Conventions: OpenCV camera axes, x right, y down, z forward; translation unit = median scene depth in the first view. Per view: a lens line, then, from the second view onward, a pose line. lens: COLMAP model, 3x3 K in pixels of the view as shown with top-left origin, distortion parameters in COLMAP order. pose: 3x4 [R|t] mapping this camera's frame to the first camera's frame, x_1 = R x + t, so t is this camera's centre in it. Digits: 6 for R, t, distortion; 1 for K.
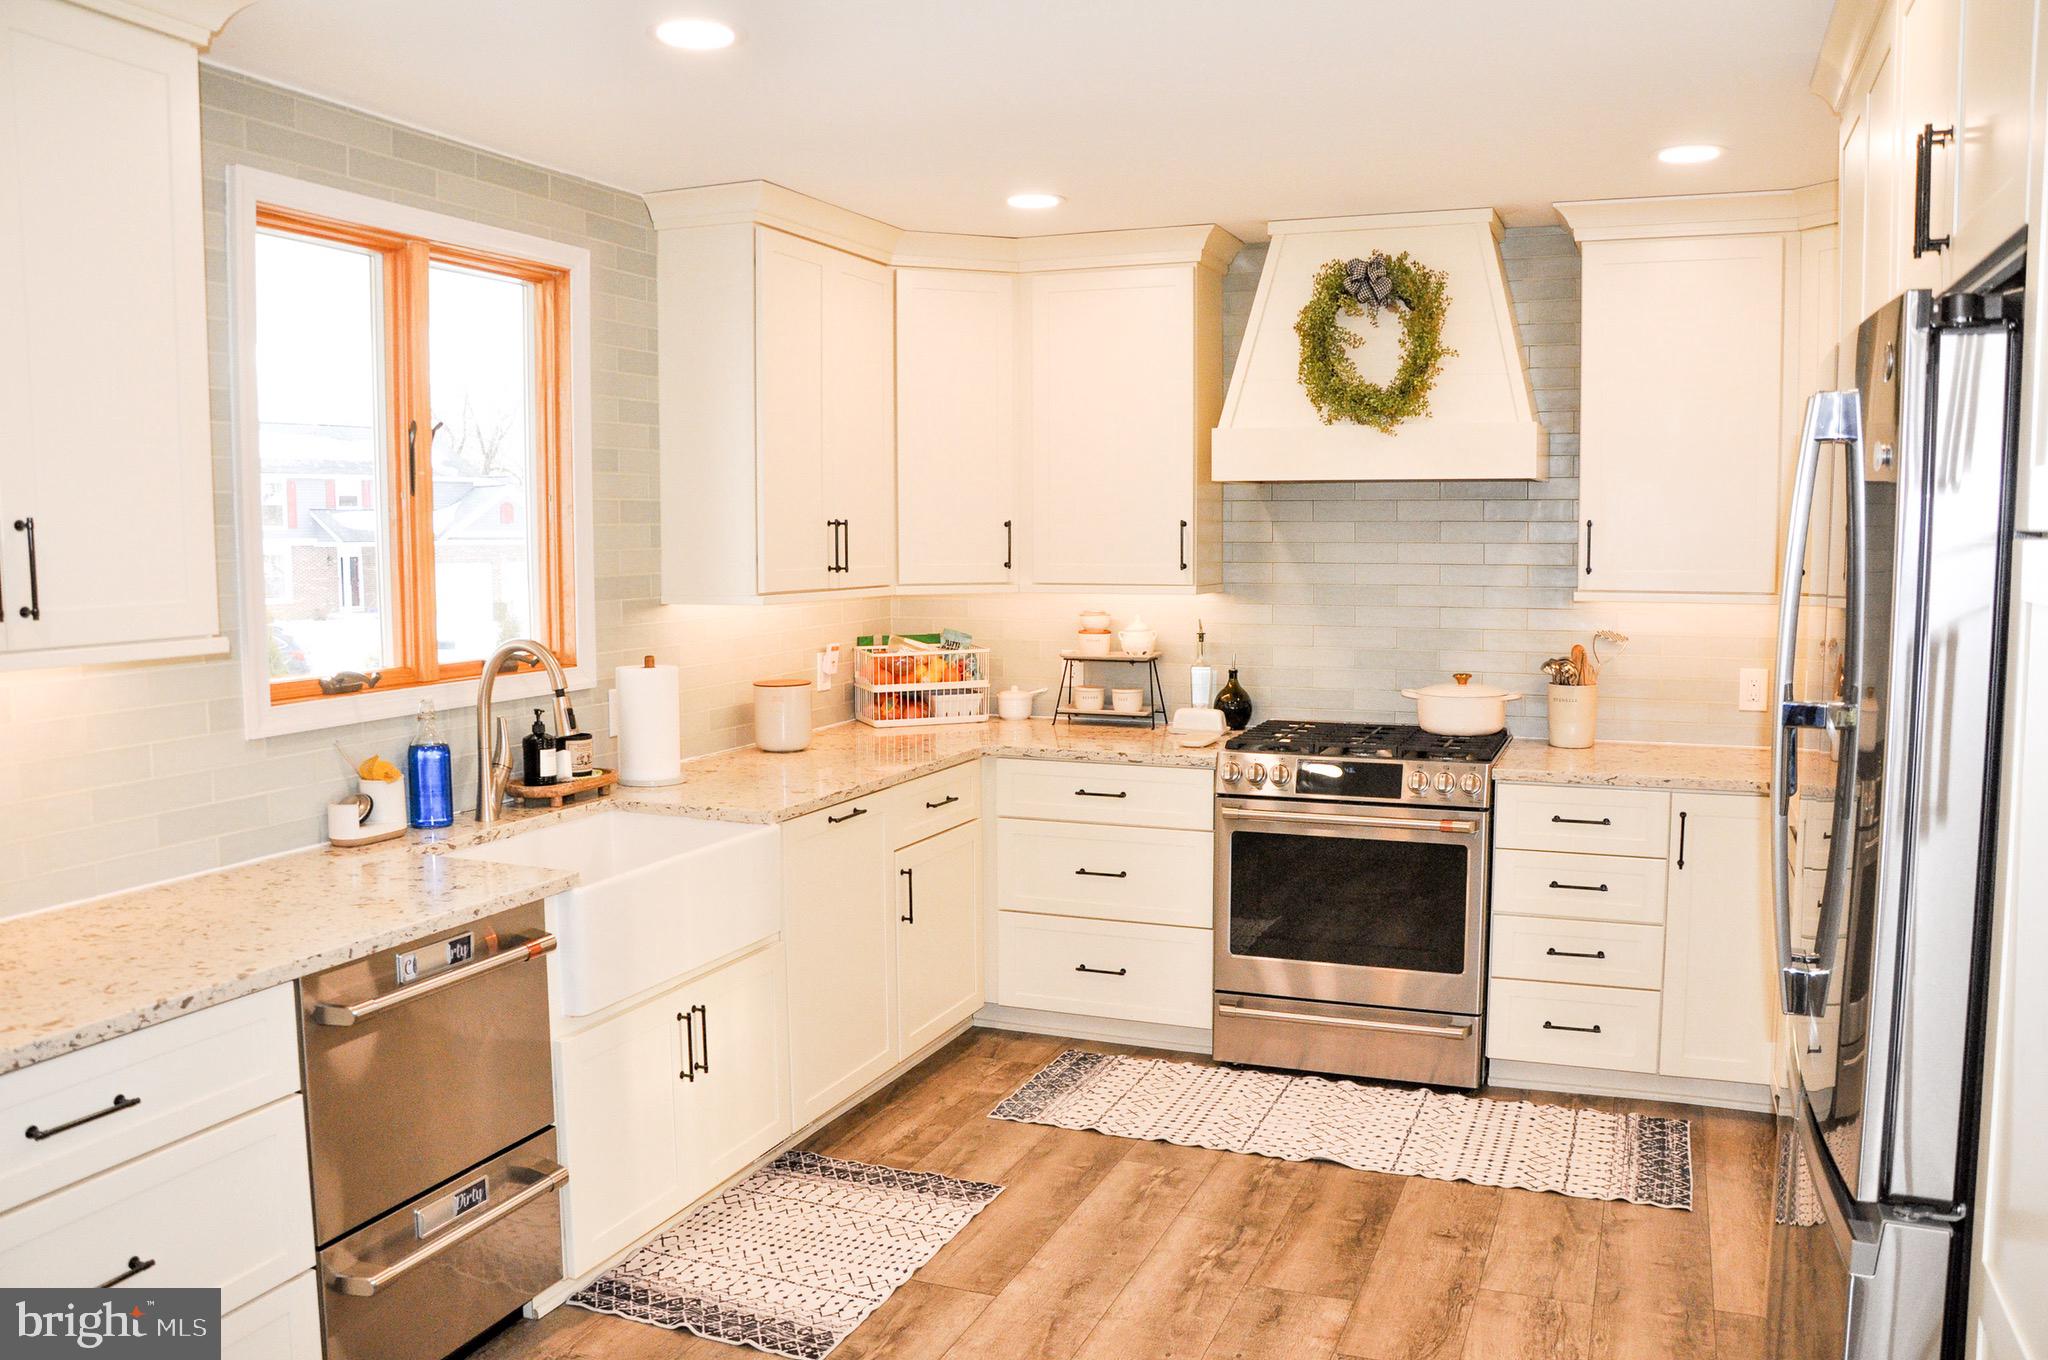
lens RADIAL K [[1595.2, 0, 1031.4], [0, 1595.2, 678.9], [0, 0, 1]] dist [-0.162396, 0.129022]
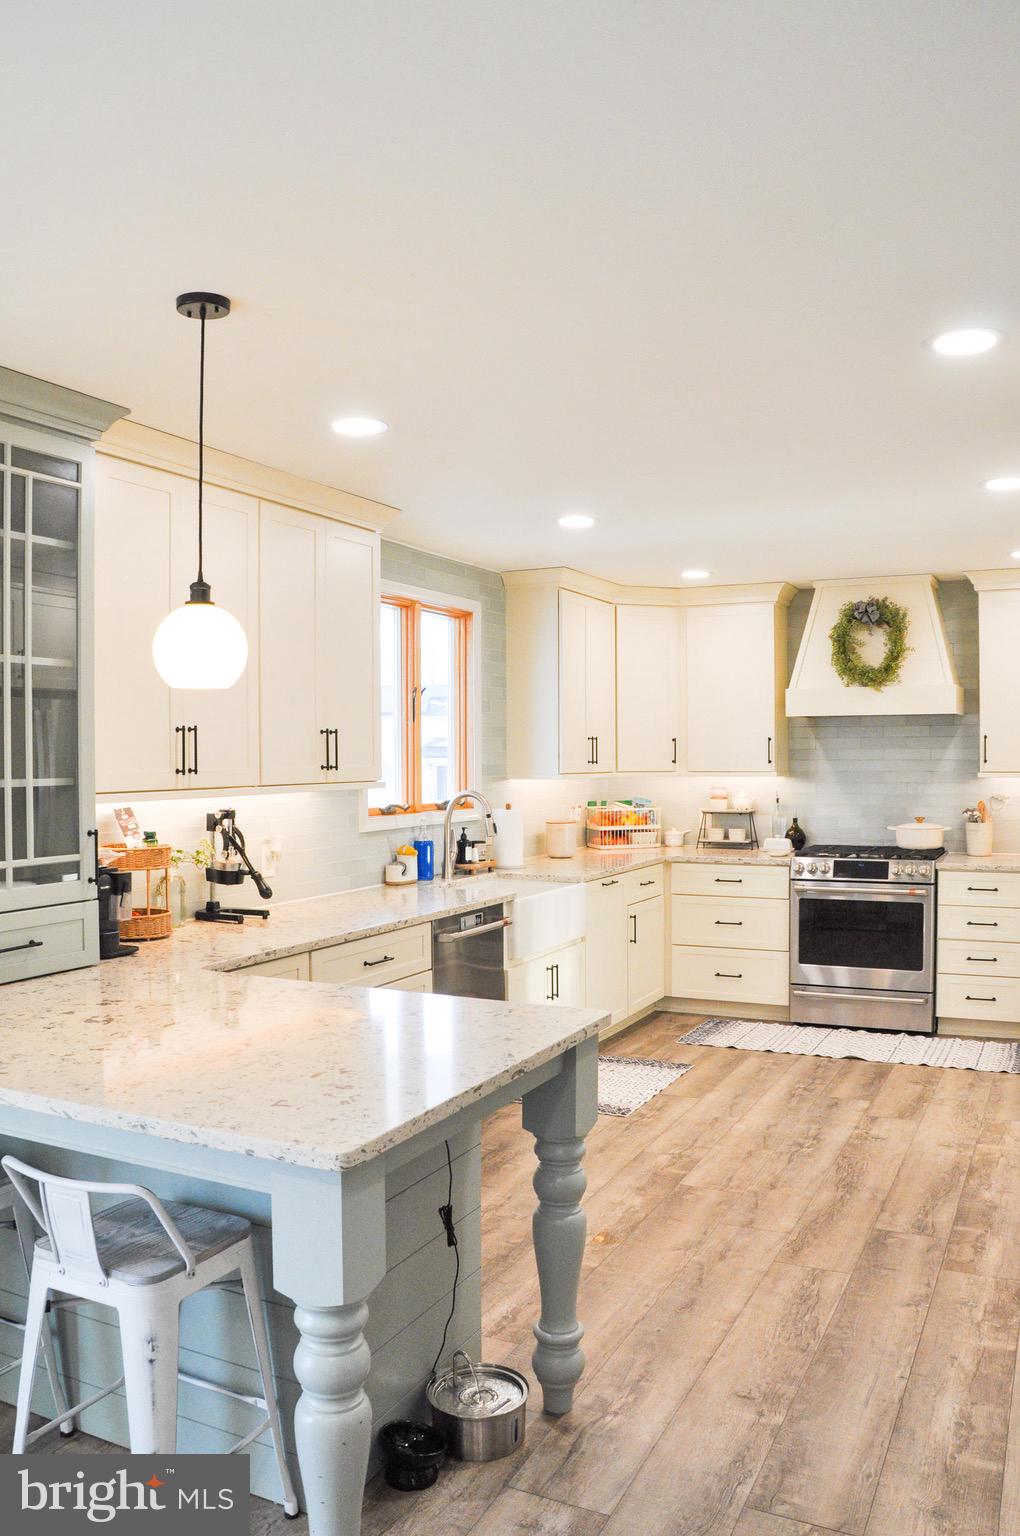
lens RADIAL K [[1196.4, 0, 506.4], [0, 1196.4, 778.2], [0, 0, 1]] dist [-0.162396, 0.129022]
pose [[0.997050, -0.000880, -0.076753, -0.117863], [-0.004750, 0.997311, -0.073126, 0.058433], [0.076611, 0.073275, 0.994365, -0.461944]]
